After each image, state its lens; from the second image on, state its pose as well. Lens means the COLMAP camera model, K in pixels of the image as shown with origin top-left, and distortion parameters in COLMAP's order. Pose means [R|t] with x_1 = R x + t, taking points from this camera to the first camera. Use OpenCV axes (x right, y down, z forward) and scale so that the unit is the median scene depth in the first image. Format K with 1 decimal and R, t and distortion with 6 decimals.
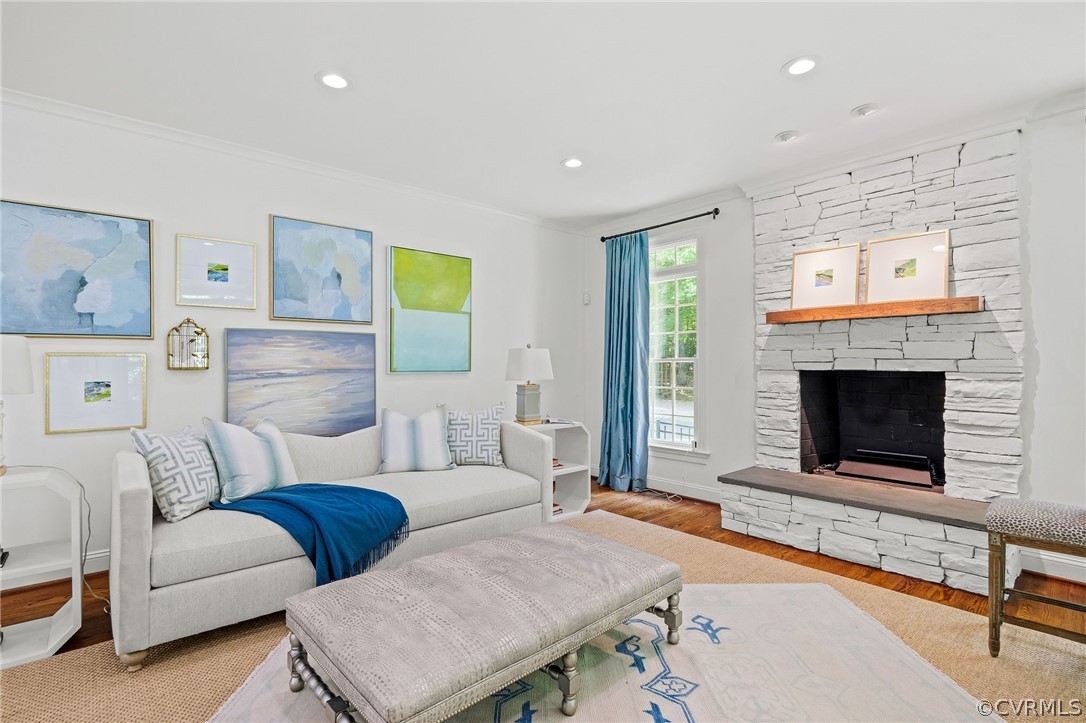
lens RADIAL K [[508.8, 0, 539.0], [0, 508.8, 357.8], [0, 0, 1]] dist [-0.012494, -0.000515]
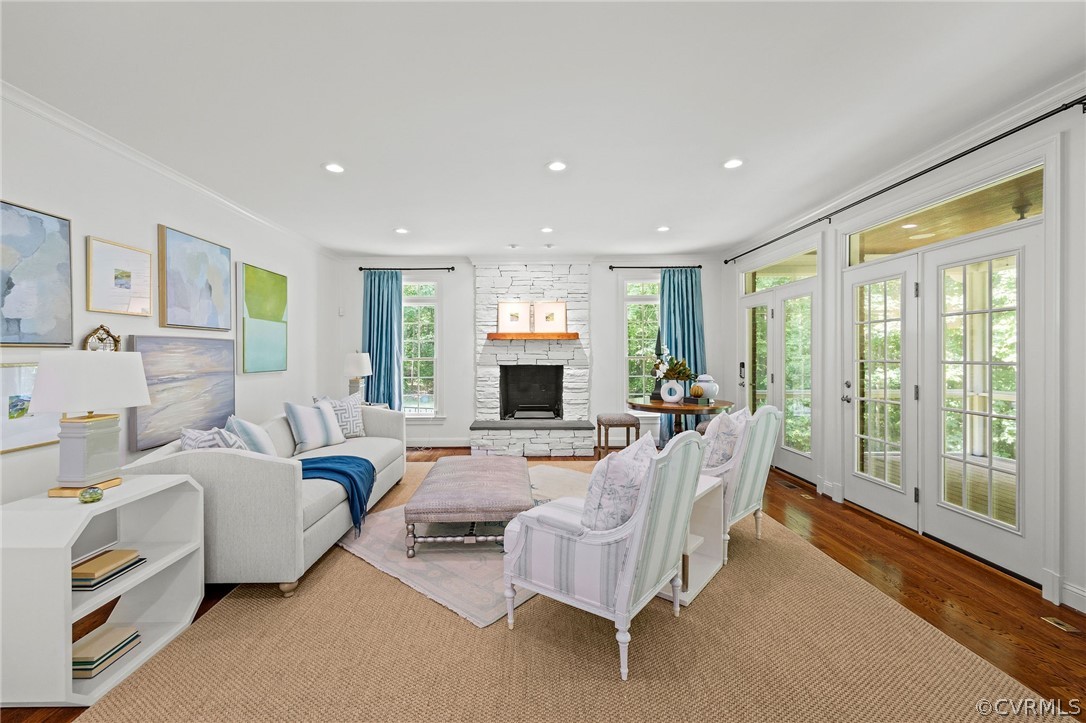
lens RADIAL K [[451.3, 0, 526.0], [0, 451.3, 354.6], [0, 0, 1]] dist [0.002365, 0.000280]
pose [[0.656399, -0.001471, 0.754413, -0.740983], [-0.007636, 0.999934, 0.008593, -0.032114], [-0.754375, -0.011401, 0.656344, -0.169725]]
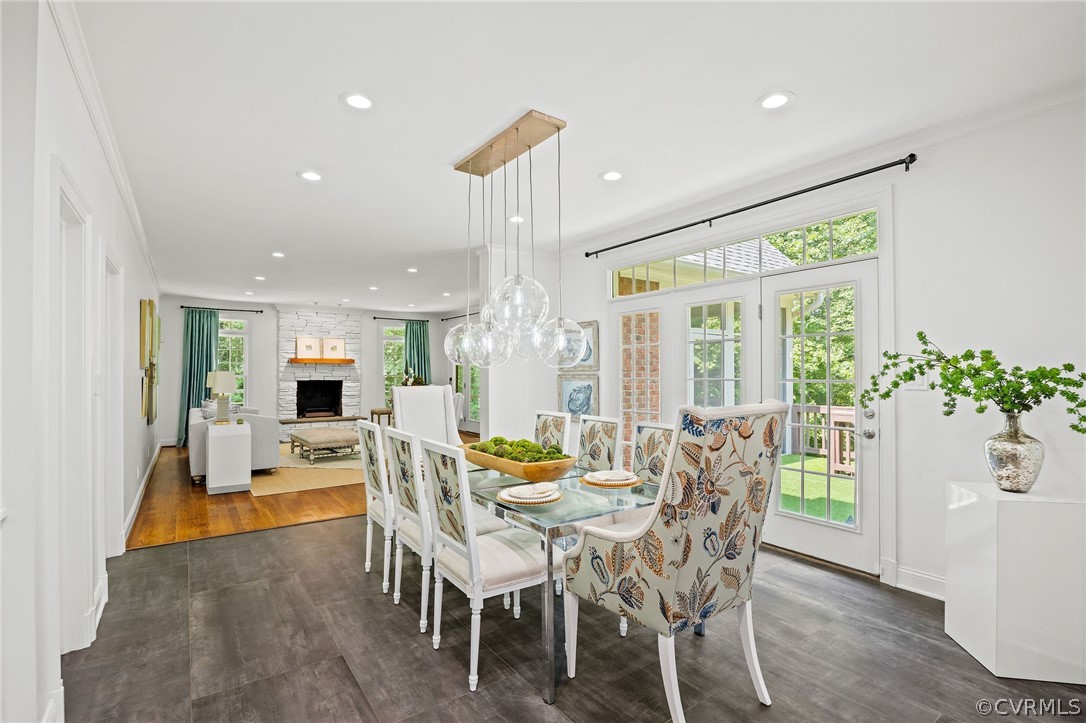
lens RADIAL K [[508.8, 0, 536.4], [0, 508.8, 368.5], [0, 0, 1]] dist [-0.012494, -0.000515]
pose [[0.106953, 0.008090, 0.994231, -2.227345], [-0.012006, 0.999904, -0.006845, -0.038846], [-0.994192, -0.011205, 0.107040, -0.595663]]
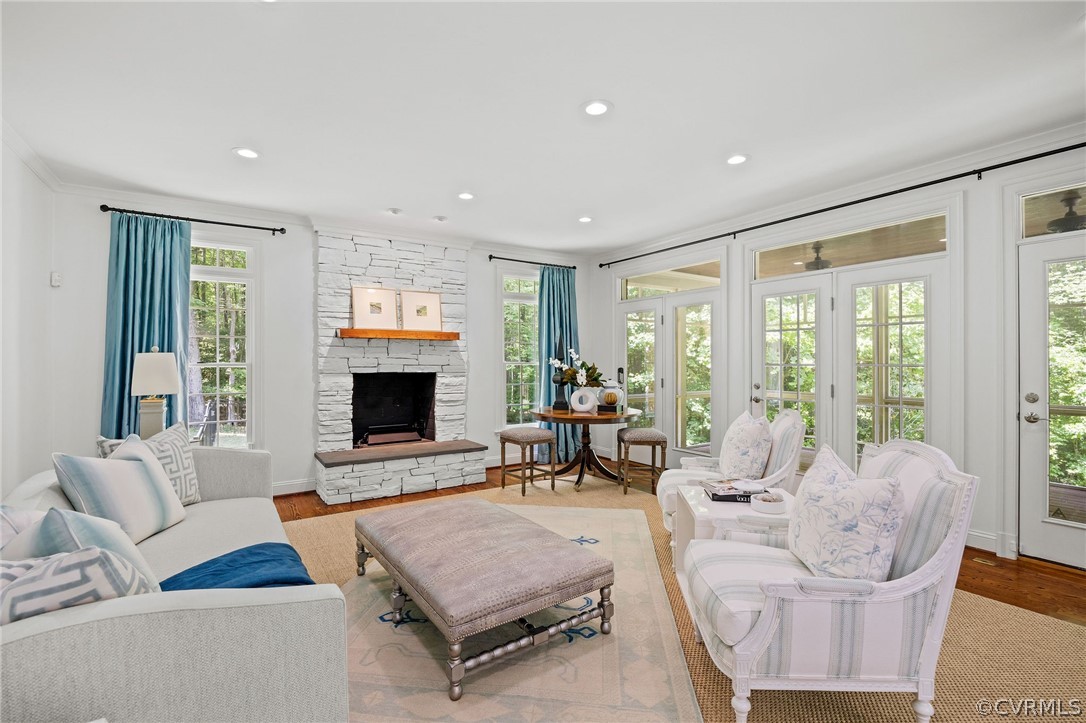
lens RADIAL K [[480.4, 0, 538.6], [0, 480.4, 360.0], [0, 0, 1]] dist [-0.017297, 0.000761]
pose [[0.137586, 0.004768, 0.990478, -0.751415], [-0.013182, 0.999909, -0.002982, -0.014288], [-0.990402, -0.012646, 0.137636, 0.376311]]
